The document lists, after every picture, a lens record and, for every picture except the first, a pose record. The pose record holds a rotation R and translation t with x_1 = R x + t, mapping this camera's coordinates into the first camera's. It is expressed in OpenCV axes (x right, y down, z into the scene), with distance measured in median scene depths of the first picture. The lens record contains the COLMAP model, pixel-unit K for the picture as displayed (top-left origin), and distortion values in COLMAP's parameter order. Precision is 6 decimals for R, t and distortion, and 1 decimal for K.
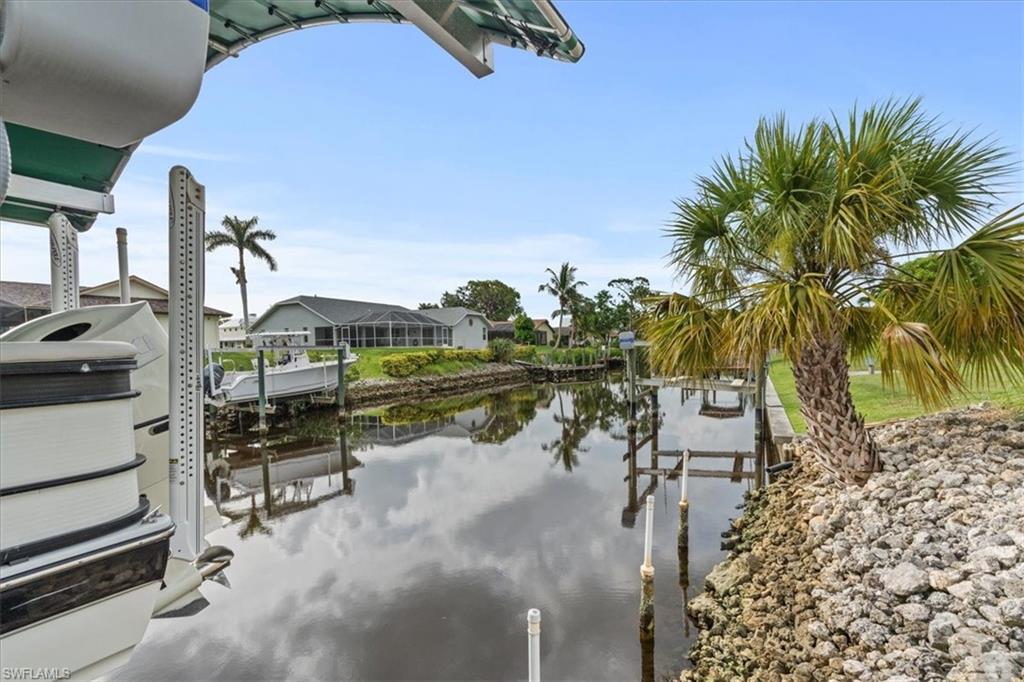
lens RADIAL K [[484.2, 0, 511.9], [0, 484.2, 371.8], [0, 0, 1]] dist [0.001016, 0.000070]
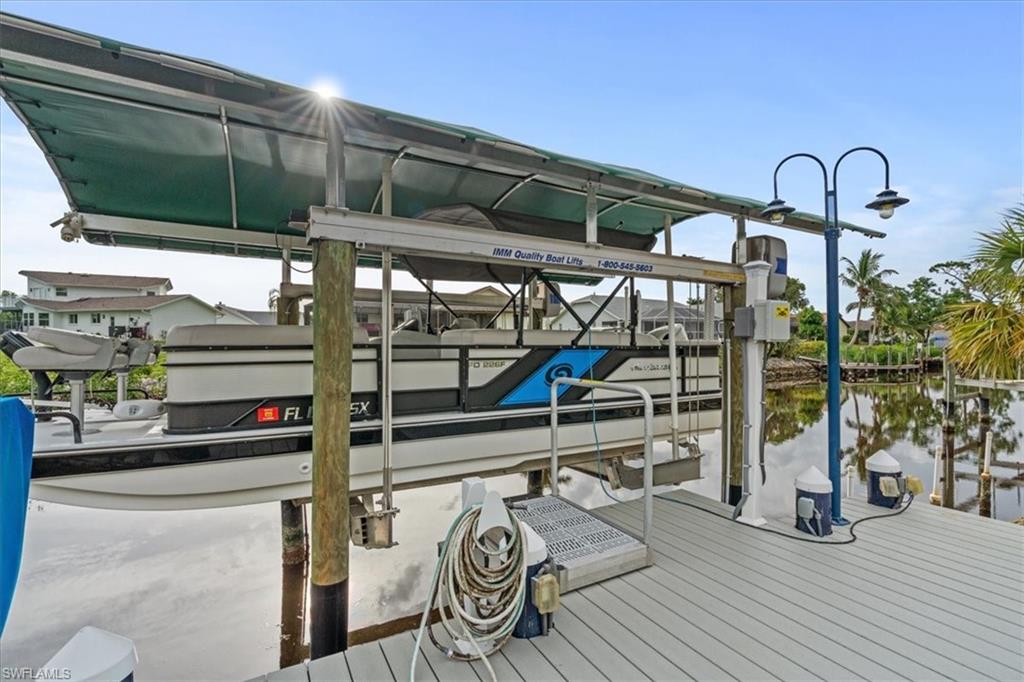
lens RADIAL K [[469.7, 0, 517.7], [0, 469.7, 347.8], [0, 0, 1]] dist [0.001301, 0.000419]
pose [[0.865543, 0.027943, -0.500054, -0.010165], [-0.044537, 0.998781, -0.021278, 0.003804], [0.498850, 0.040688, 0.865733, -0.079480]]
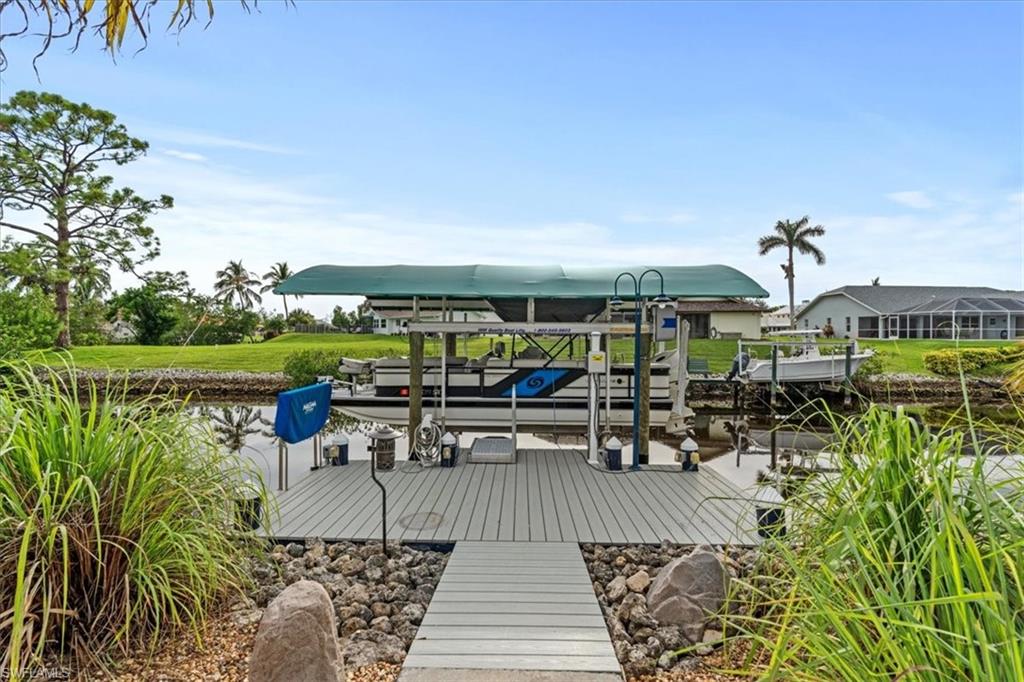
lens RADIAL K [[470.1, 0, 512.0], [0, 470.1, 341.0], [0, 0, 1]] dist [-0.001398, -0.000070]
pose [[0.488428, 0.036232, -0.871851, 0.084566], [-0.058549, 0.998247, 0.008685, -0.007871], [0.870638, 0.046804, 0.489693, -0.089855]]
